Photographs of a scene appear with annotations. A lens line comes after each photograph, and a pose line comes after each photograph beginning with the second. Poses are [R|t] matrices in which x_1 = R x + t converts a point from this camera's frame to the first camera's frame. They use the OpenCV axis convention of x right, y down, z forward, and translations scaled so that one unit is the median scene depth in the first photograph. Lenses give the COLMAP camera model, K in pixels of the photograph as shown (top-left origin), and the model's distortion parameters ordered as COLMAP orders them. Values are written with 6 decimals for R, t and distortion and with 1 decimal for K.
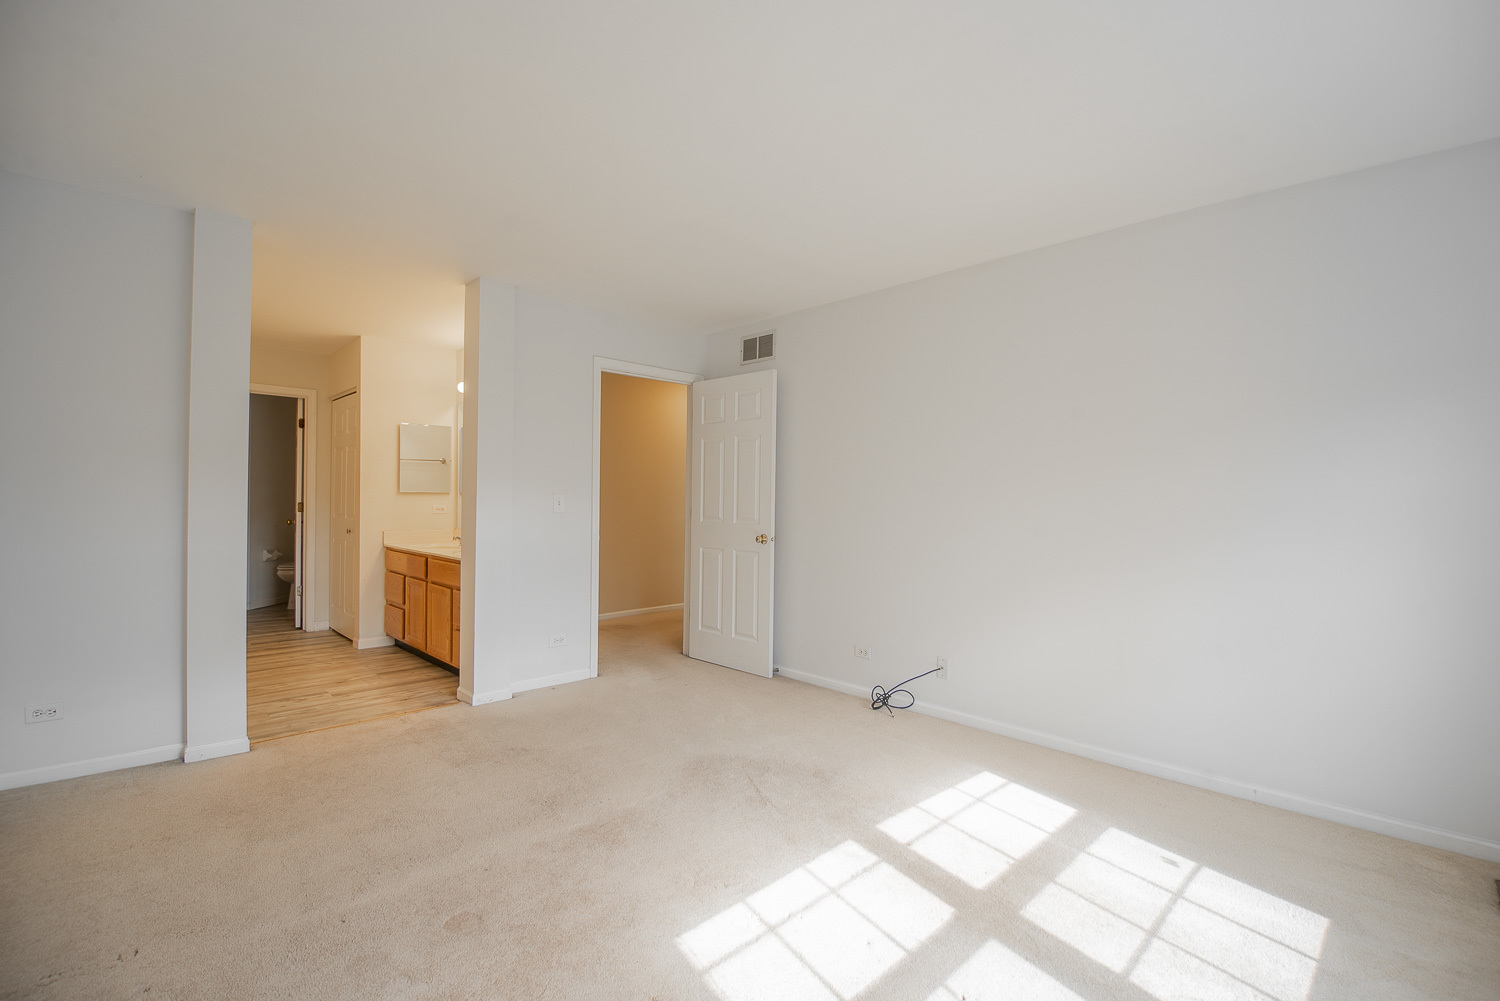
lens RADIAL K [[677.3, 0, 746.4], [0, 677.3, 505.8], [0, 0, 1]] dist [-0.003767, -0.004125]
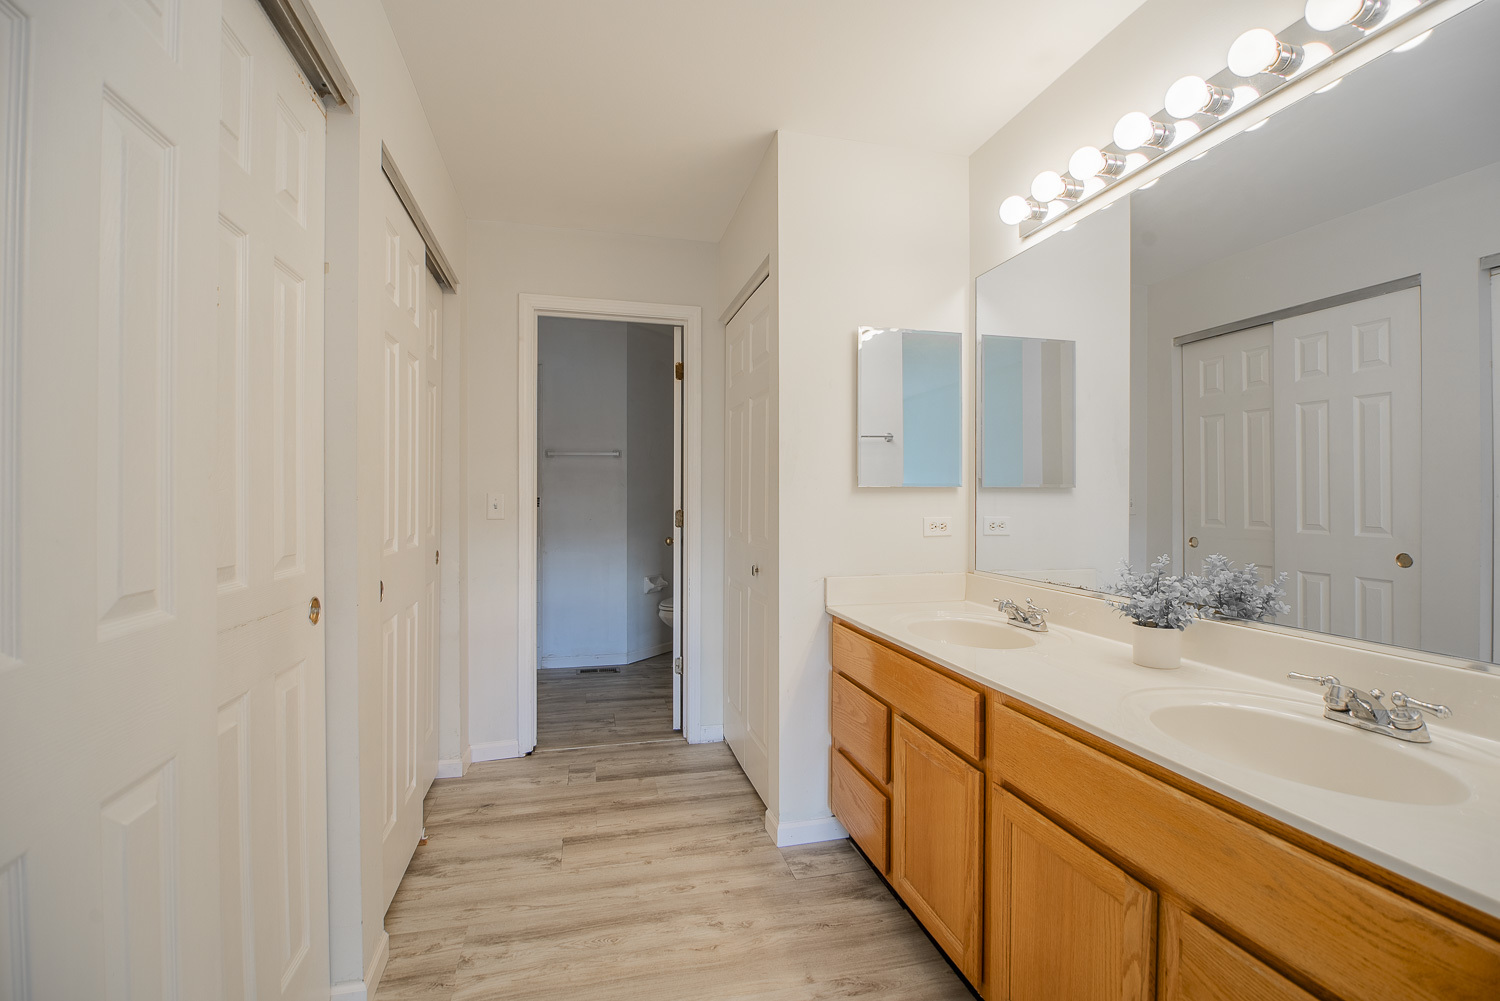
lens RADIAL K [[677.3, 0, 750.2], [0, 677.3, 499.0], [0, 0, 1]] dist [-0.003767, -0.004125]
pose [[0.866236, -0.010135, -0.499532, -0.329172], [0.005333, 0.999925, -0.011039, -0.008091], [0.499607, 0.006898, 0.866225, 0.545869]]
